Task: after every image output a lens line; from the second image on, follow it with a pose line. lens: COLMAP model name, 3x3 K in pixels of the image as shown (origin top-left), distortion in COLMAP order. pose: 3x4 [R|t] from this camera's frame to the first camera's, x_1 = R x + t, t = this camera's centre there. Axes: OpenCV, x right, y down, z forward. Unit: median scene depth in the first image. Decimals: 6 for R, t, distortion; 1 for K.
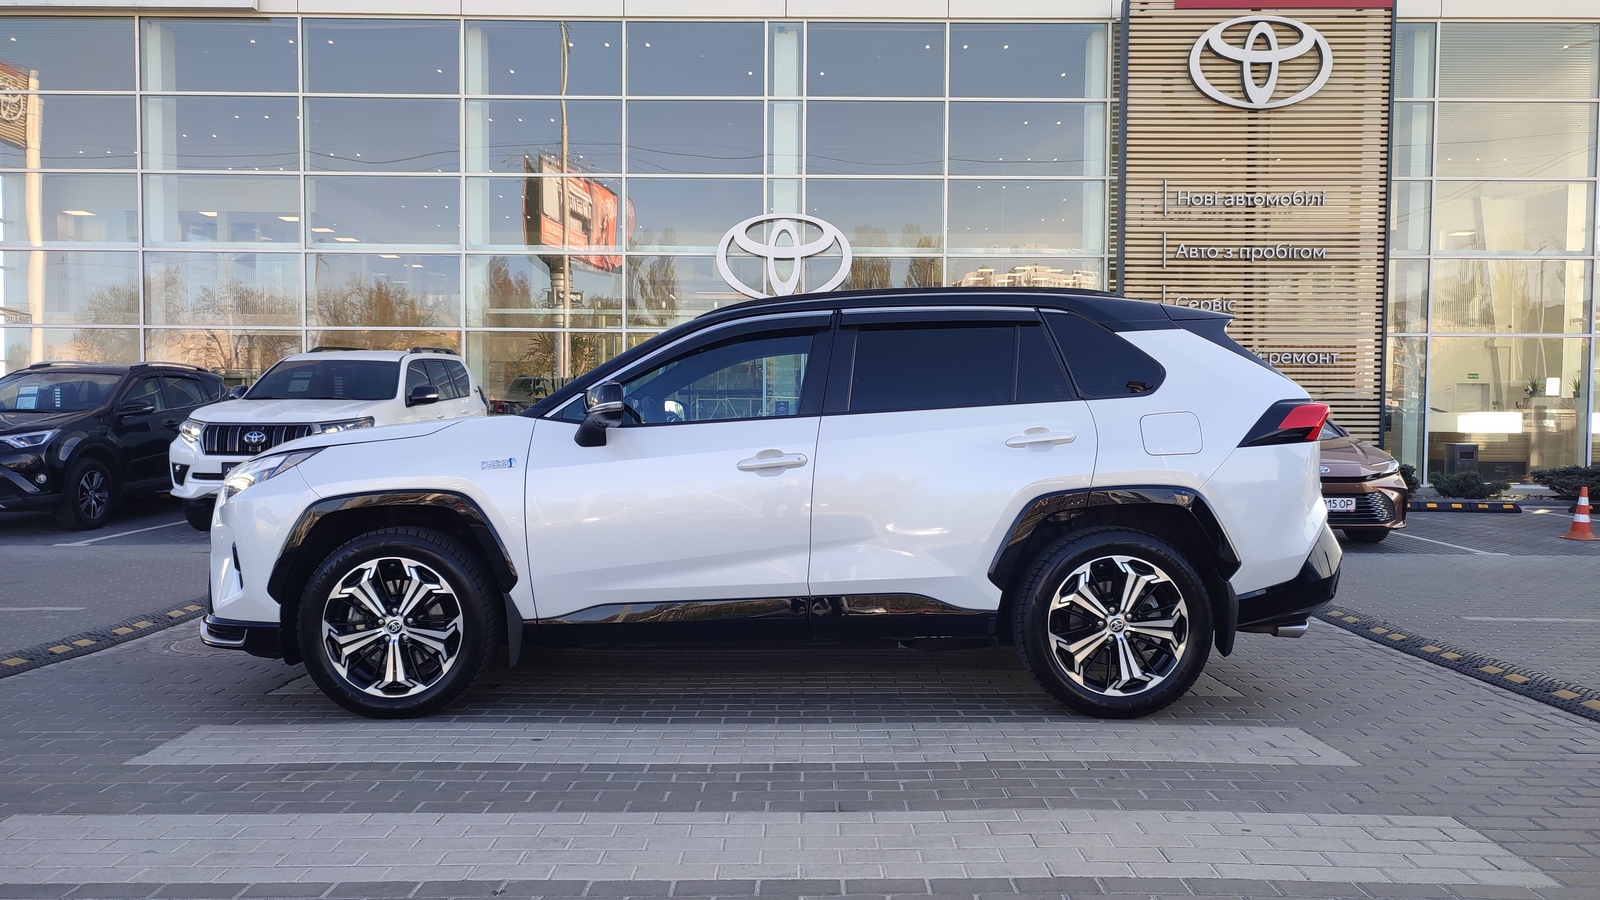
lens RADIAL K [[1199.6, 0, 801.9], [0, 1199.6, 460.9], [0, 0, 1]] dist [0.007362, 0.002870]
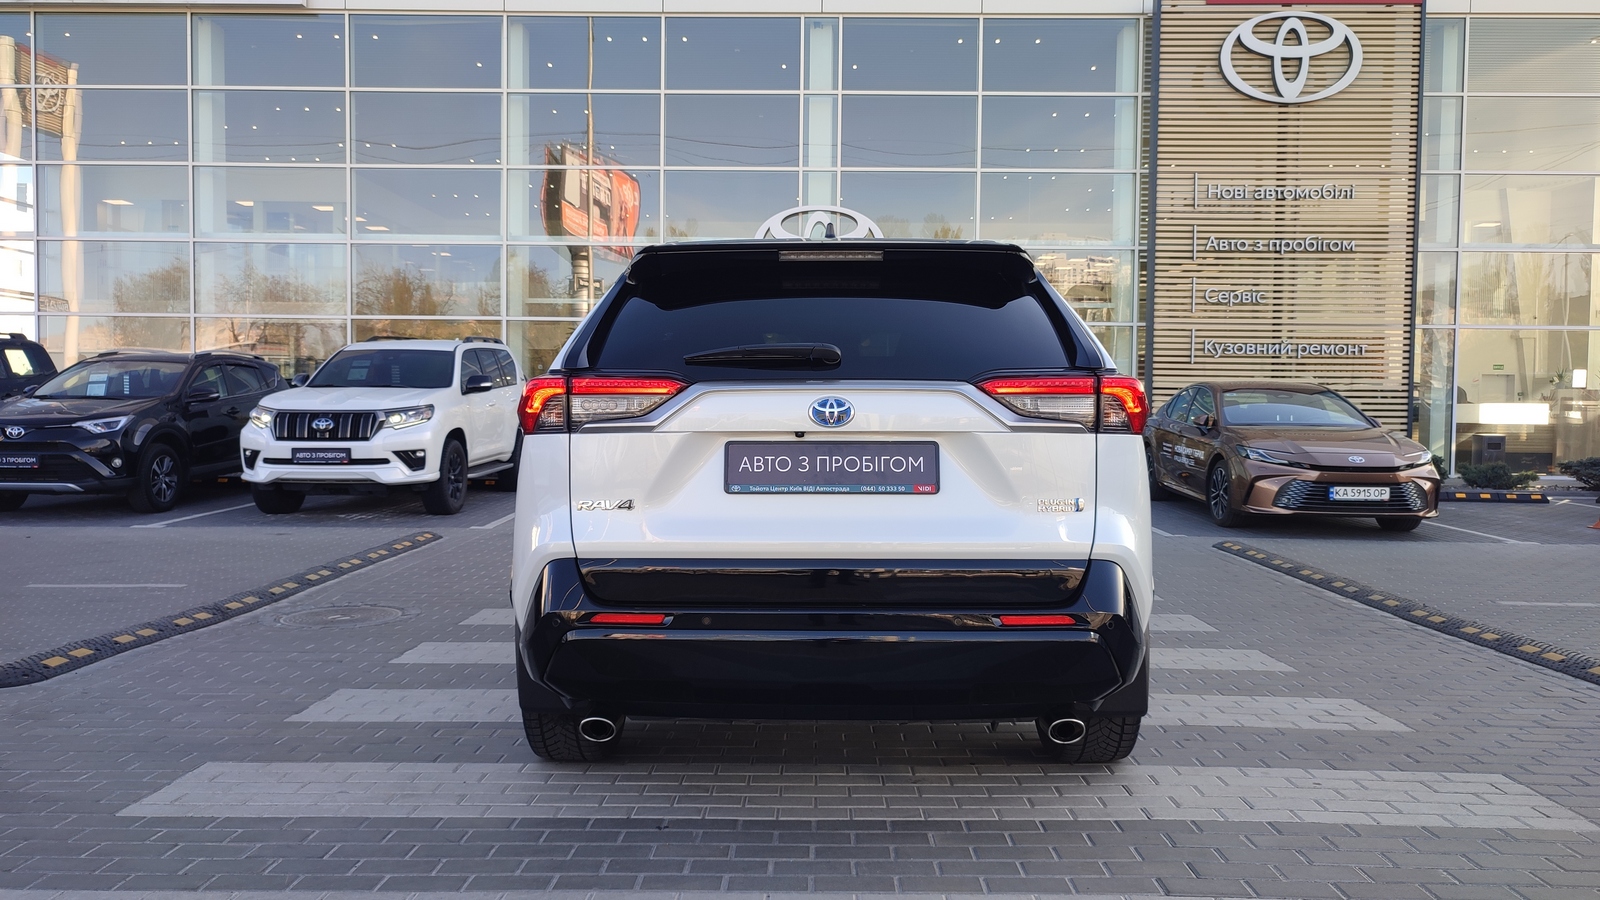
lens RADIAL K [[1203.1, 0, 800.0], [0, 1203.1, 450.0], [0, 0, 1]] dist [0.006554, -0.004368]
pose [[0.999893, 0.004356, -0.013998, -0.016330], [-0.004343, 0.999990, 0.000999, 0.000040], [0.014002, -0.000938, 0.999902, -0.020784]]
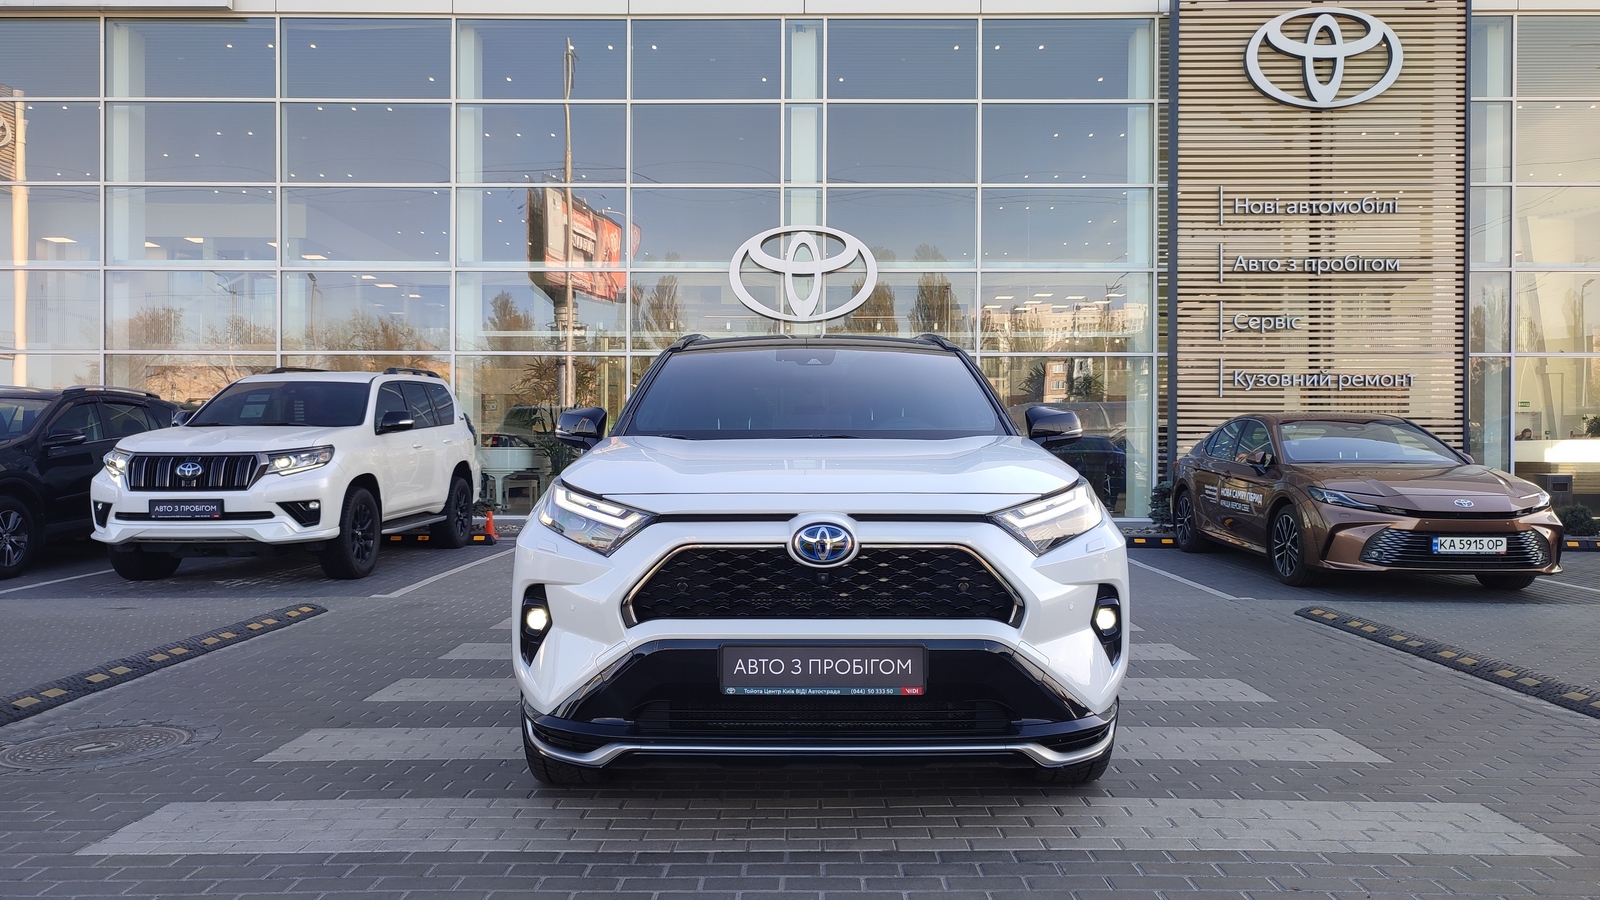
lens RADIAL K [[1203.1, 0, 800.0], [0, 1203.1, 450.0], [0, 0, 1]] dist [0.006554, -0.004368]
pose [[0.999974, -0.004000, -0.006011, -0.012736], [0.003765, 0.999248, -0.038586, 0.000463], [0.006161, 0.038563, 0.999237, 0.092016]]
